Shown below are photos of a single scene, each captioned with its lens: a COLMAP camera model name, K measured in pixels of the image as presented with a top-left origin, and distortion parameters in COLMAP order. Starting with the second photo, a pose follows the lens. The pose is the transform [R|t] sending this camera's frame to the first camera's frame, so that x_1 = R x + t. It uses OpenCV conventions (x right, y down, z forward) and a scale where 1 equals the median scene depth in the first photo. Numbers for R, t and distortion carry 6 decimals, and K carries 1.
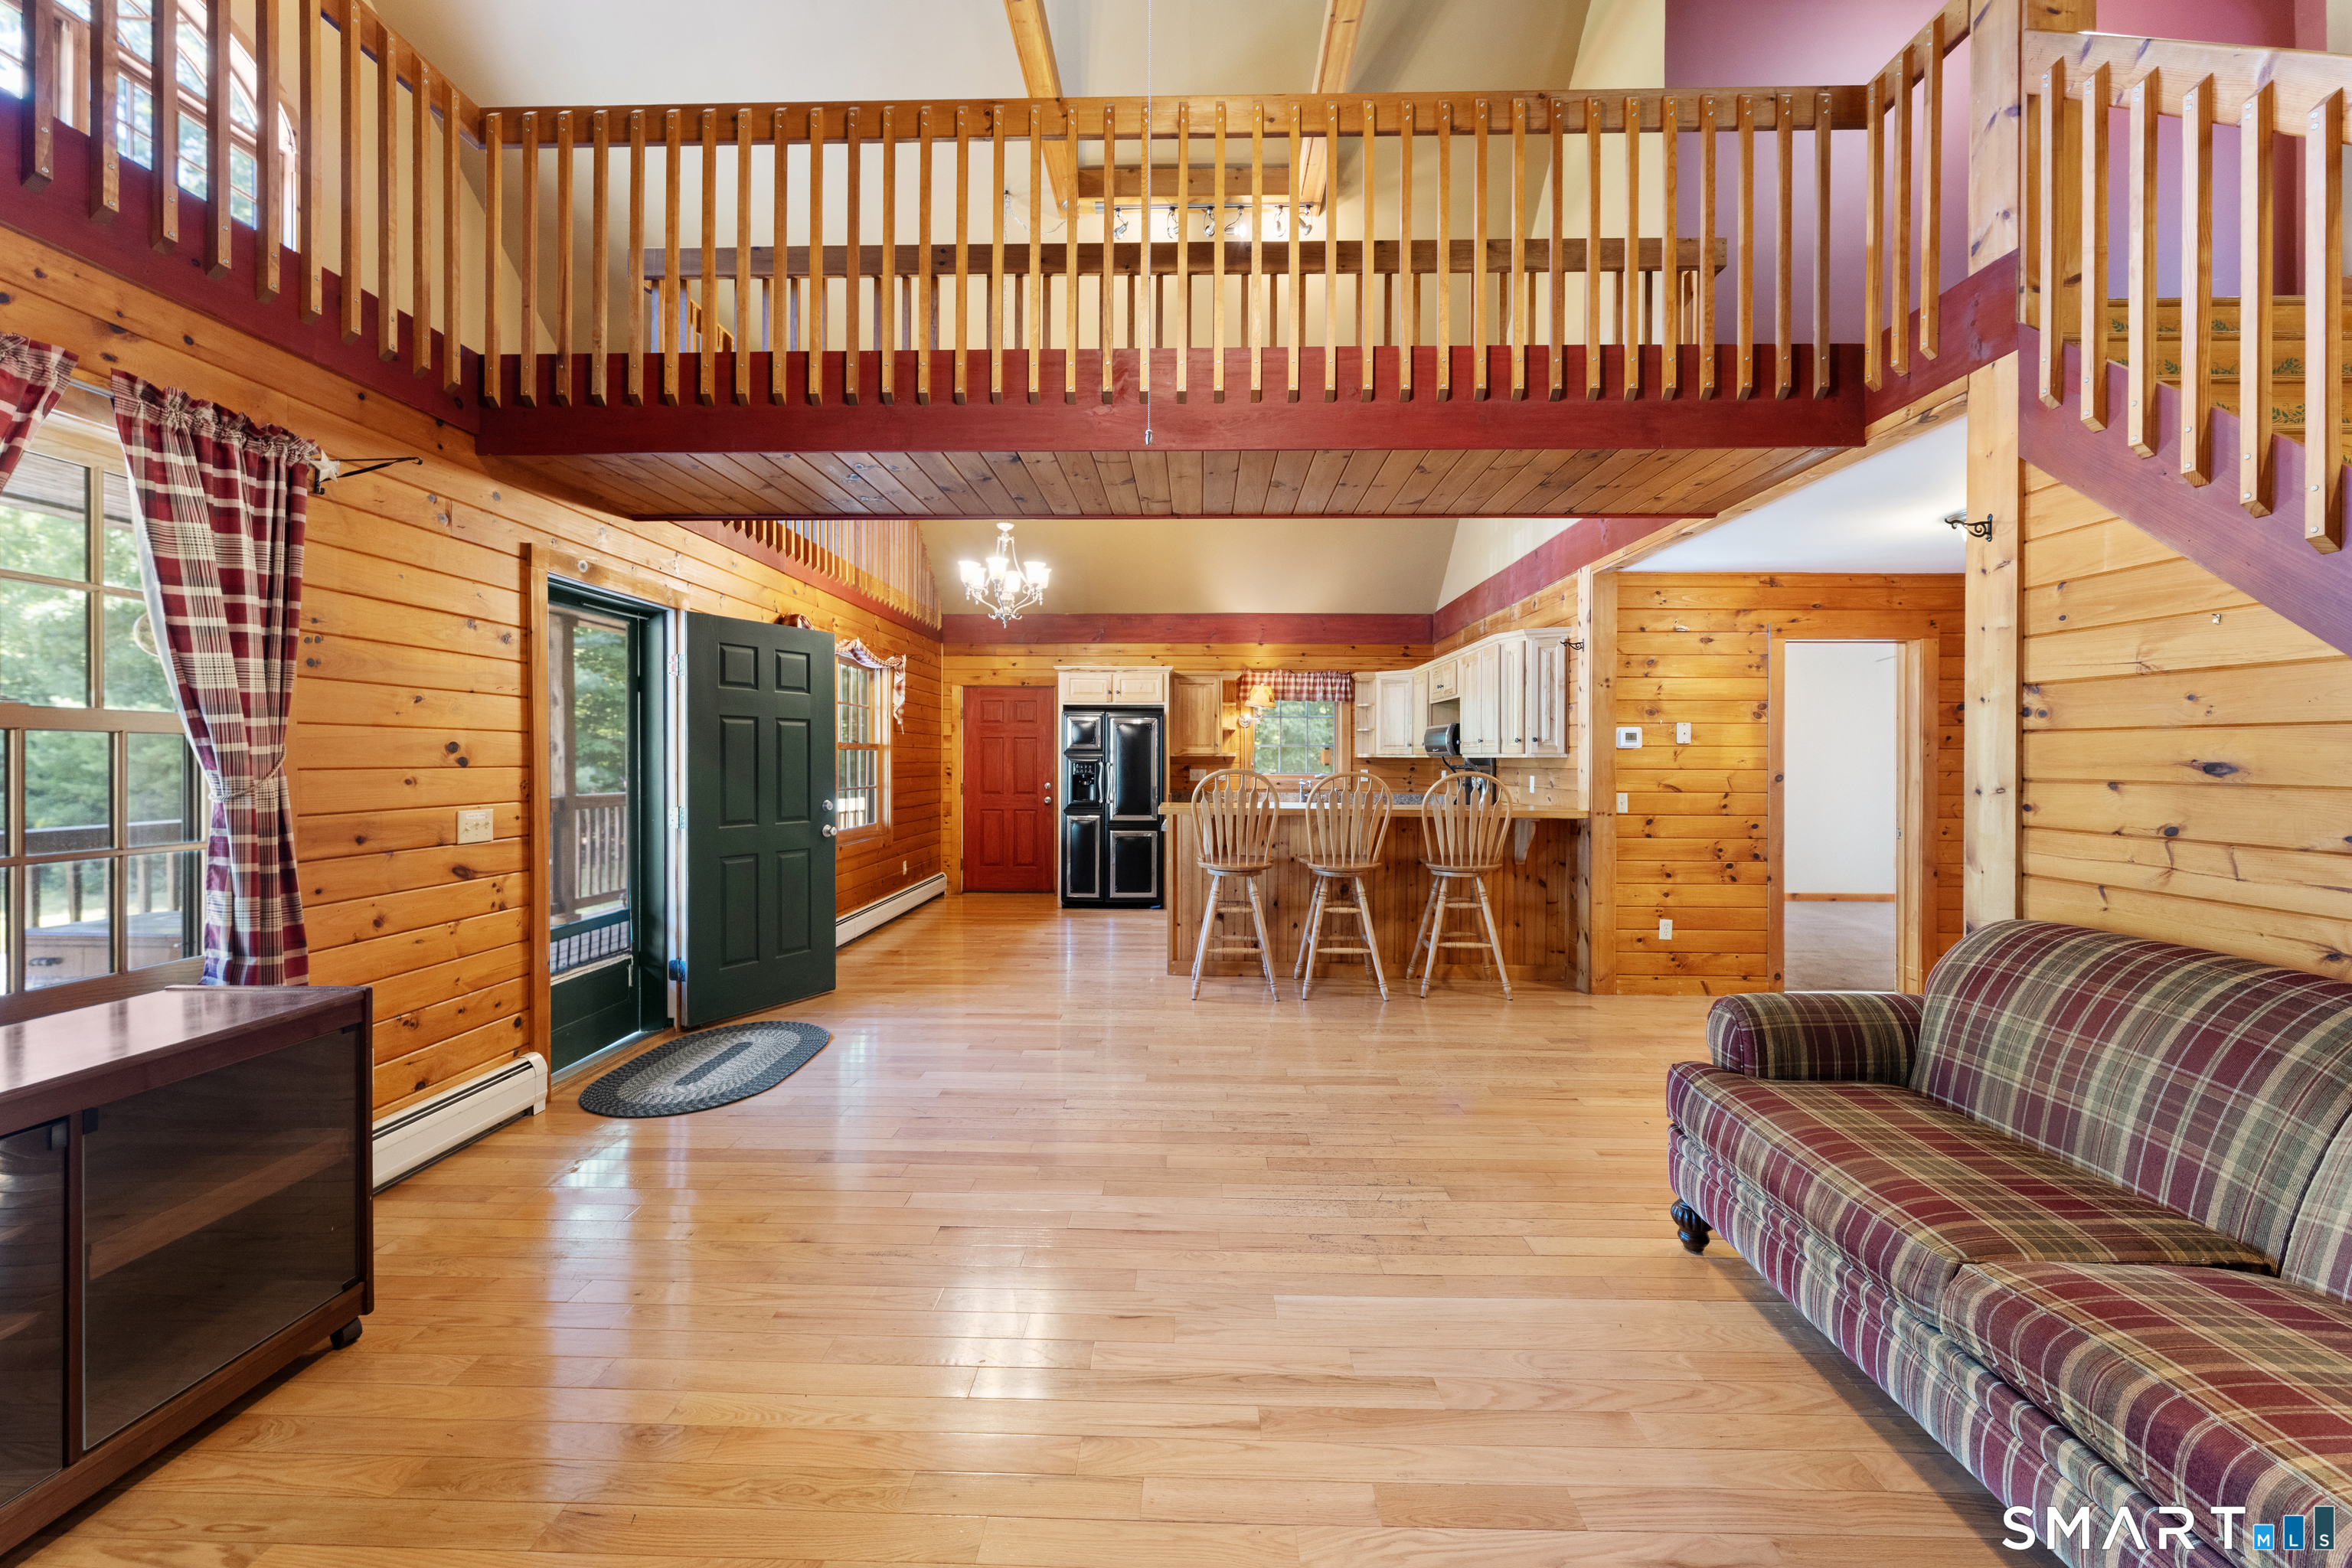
lens RADIAL K [[941.0, 0, 1177.9], [0, 941.0, 758.6], [0, 0, 1]] dist [-0.000209, -0.000248]
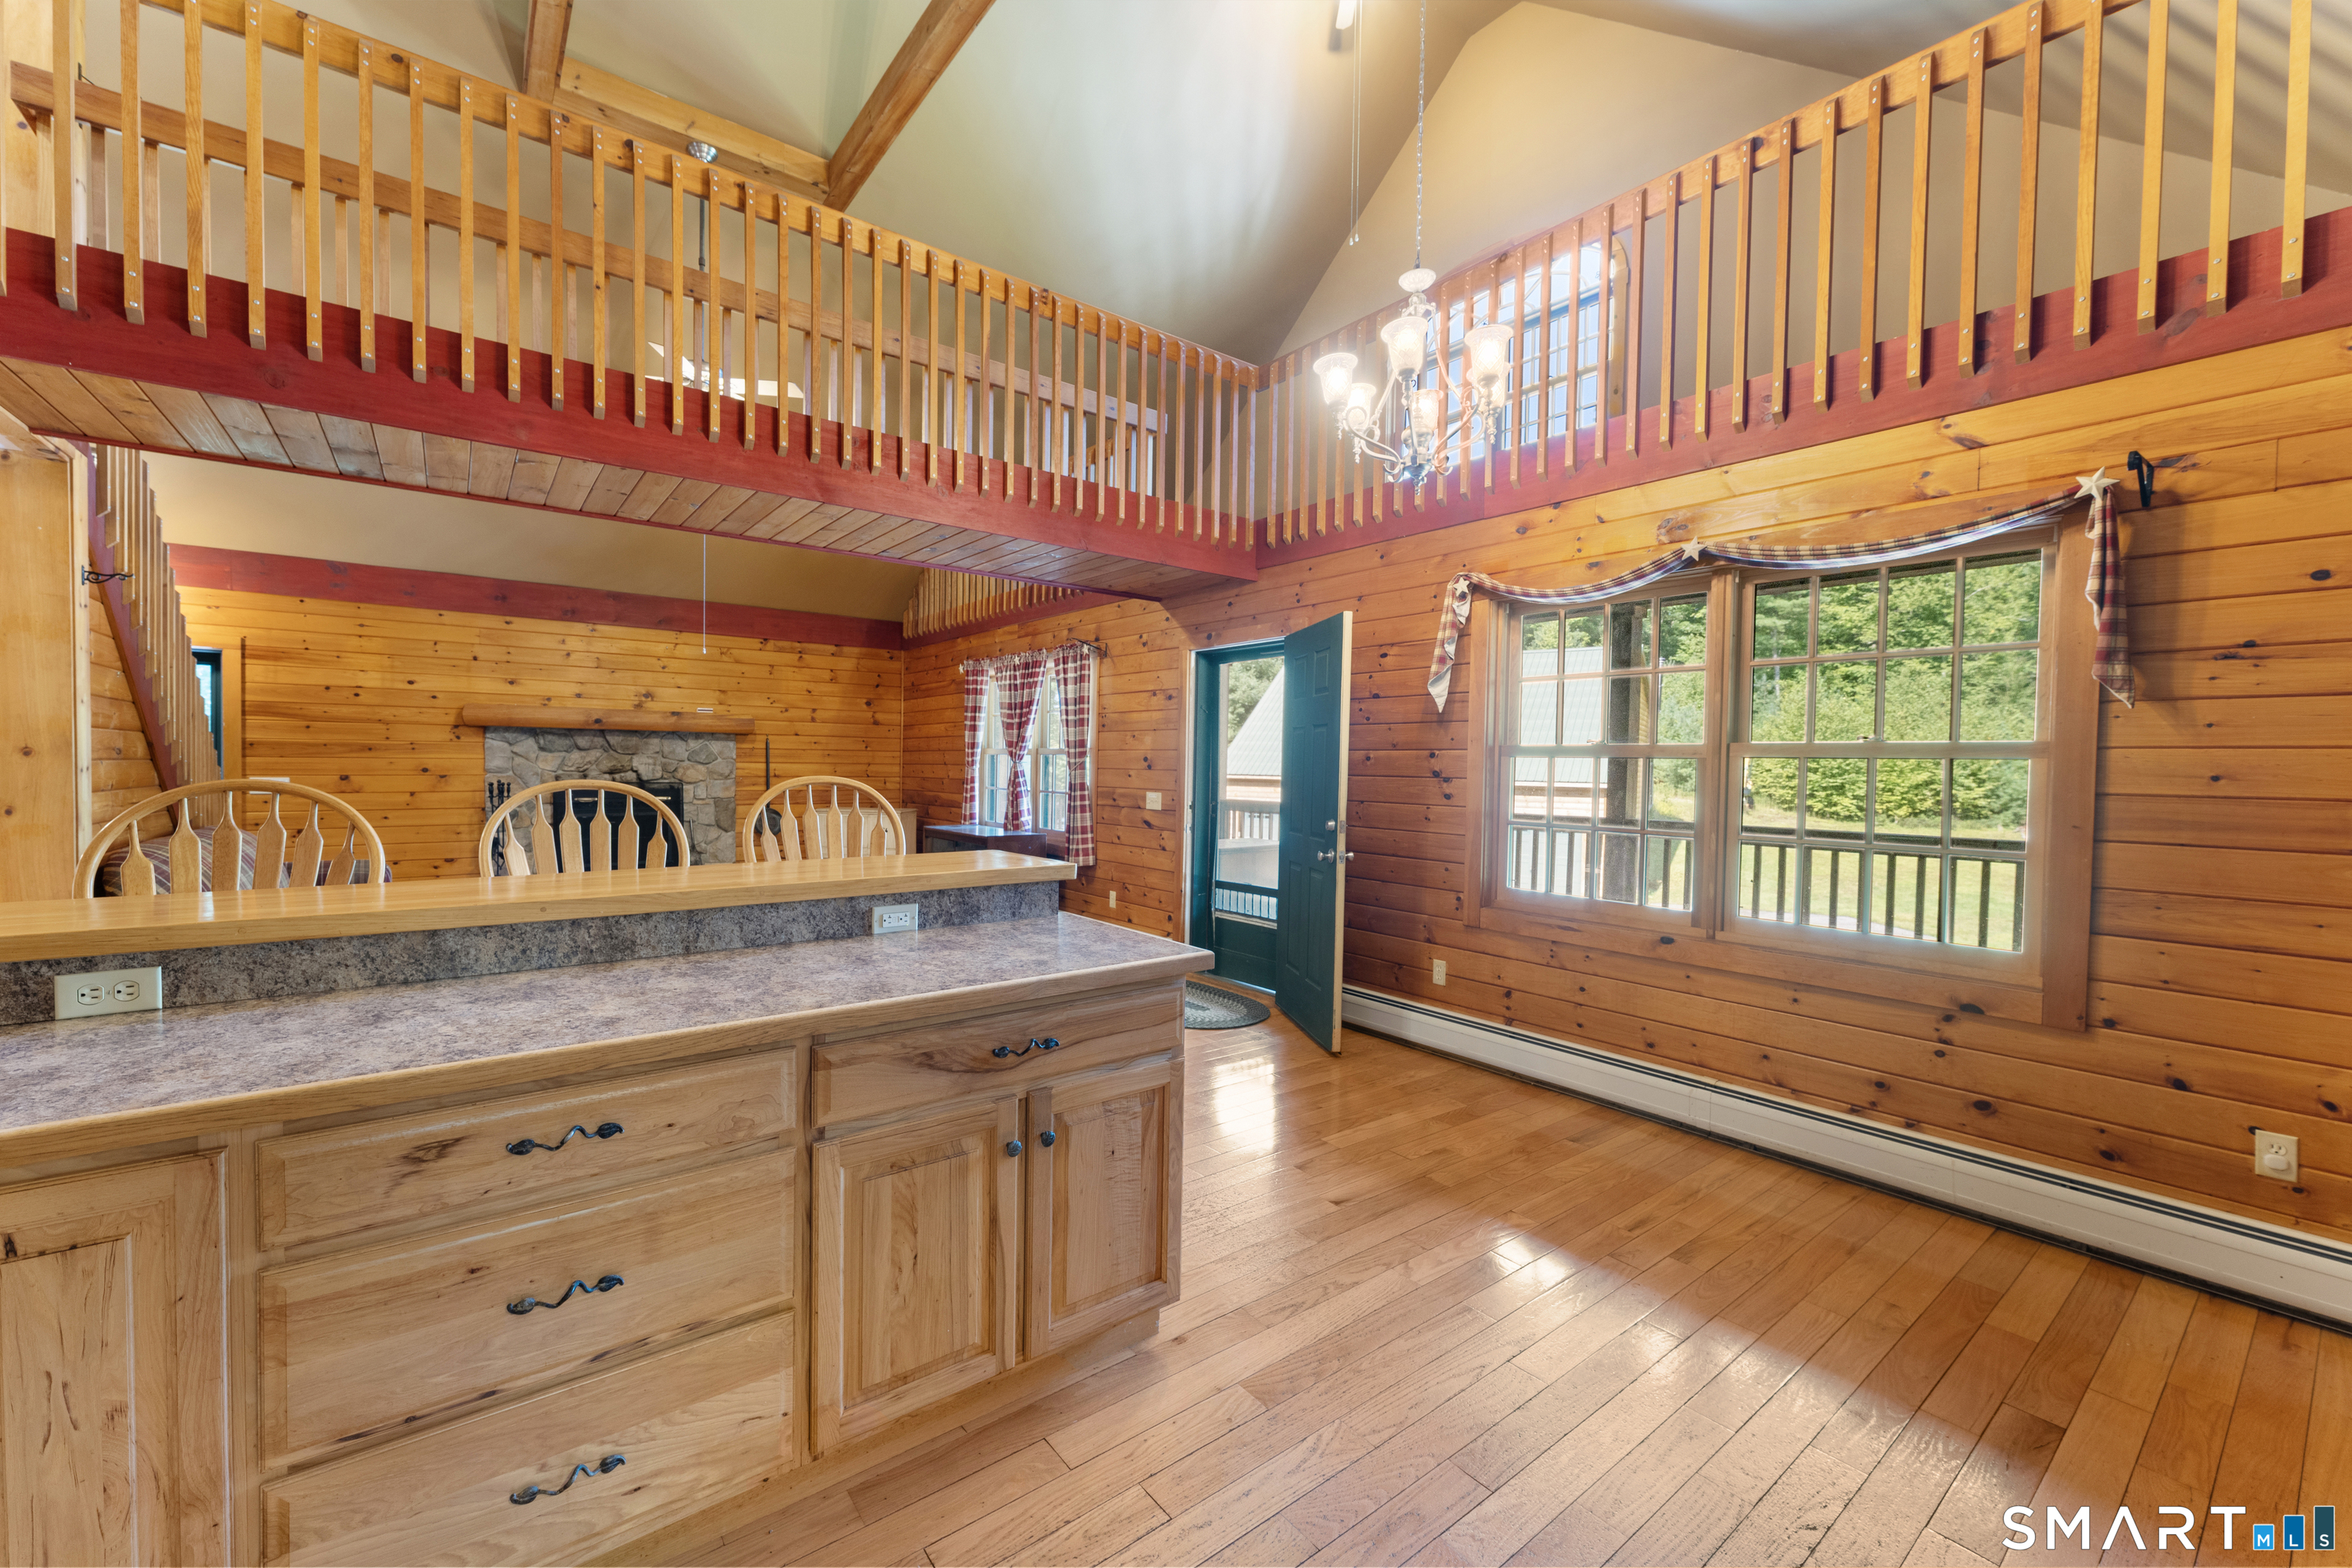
lens RADIAL K [[937.3, 0, 1176.0], [0, 937.3, 784.0], [0, 0, 1]] dist [0.000198, 0.000143]
pose [[-0.775061, -0.002072, -0.631882, 0.245341], [-0.018571, 0.999637, 0.019500, 0.000297], [0.631613, 0.026849, -0.774819, 1.515613]]
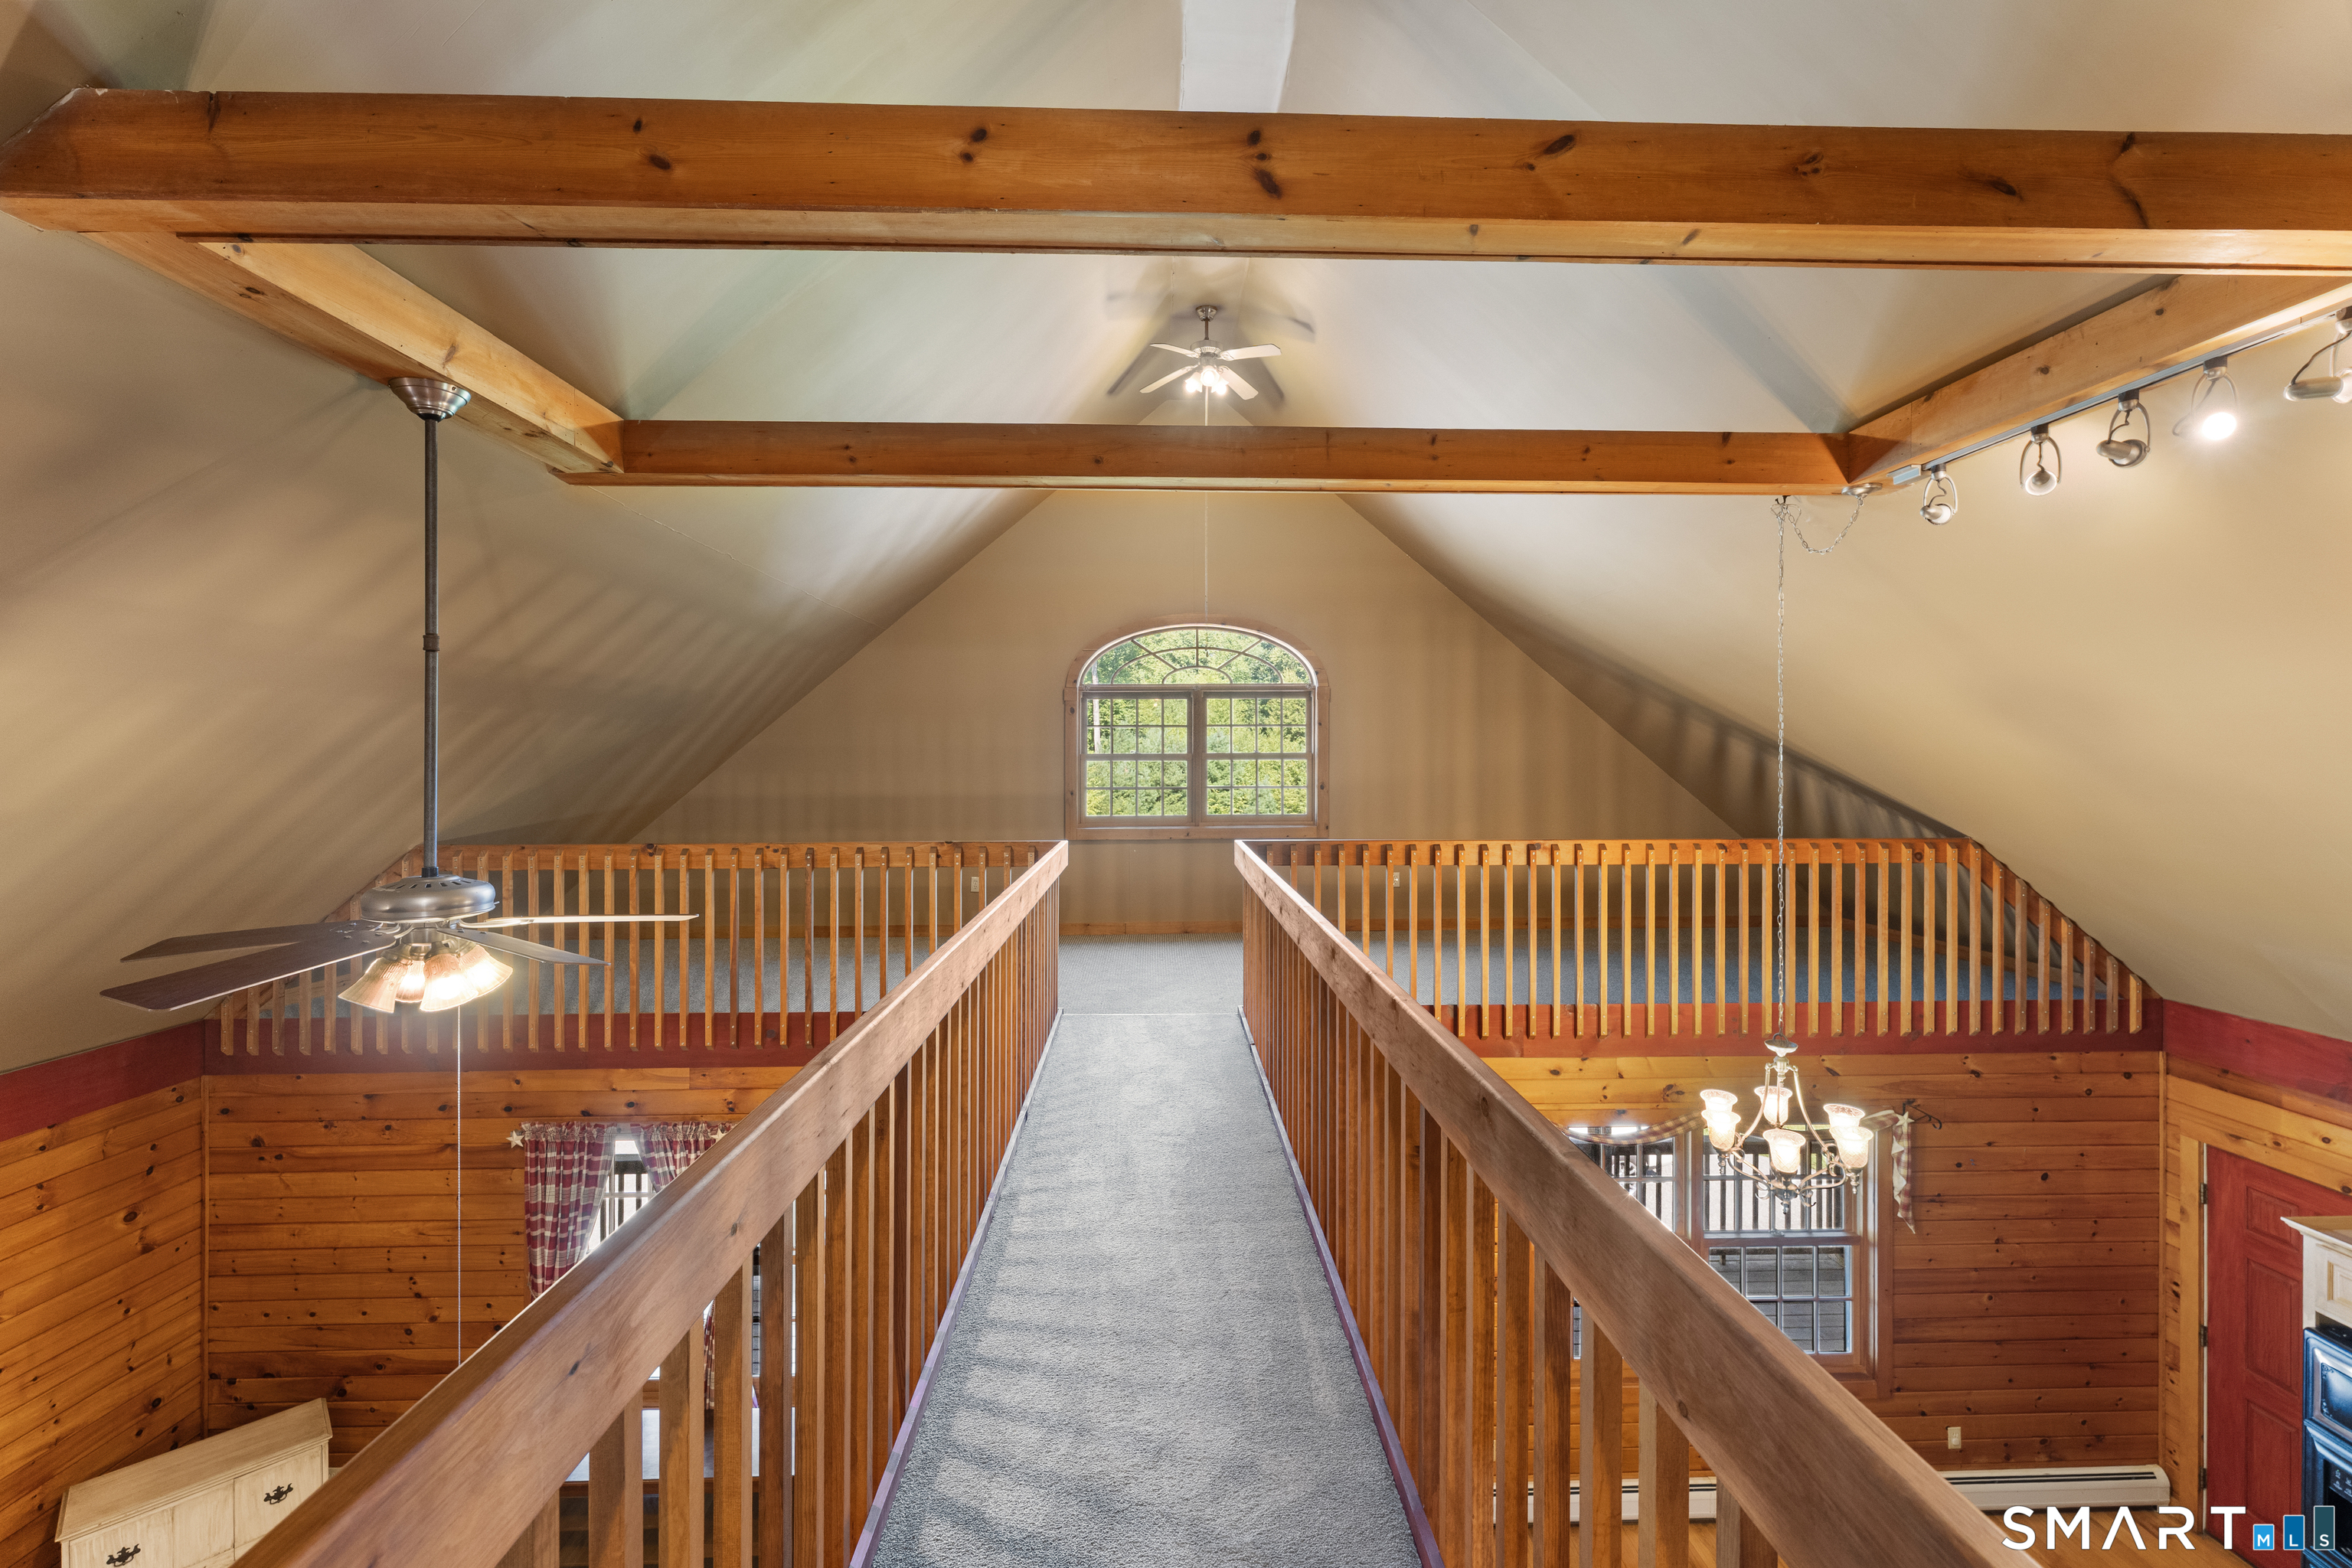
lens RADIAL K [[959.8, 0, 1185.4], [0, 959.8, 752.7], [0, 0, 1]] dist [0.001198, -0.000557]
pose [[0.055316, -0.006691, -0.998446, 0.483418], [-0.000405, 0.999977, -0.006724, -0.504496], [0.998469, 0.000777, 0.055312, 0.682621]]
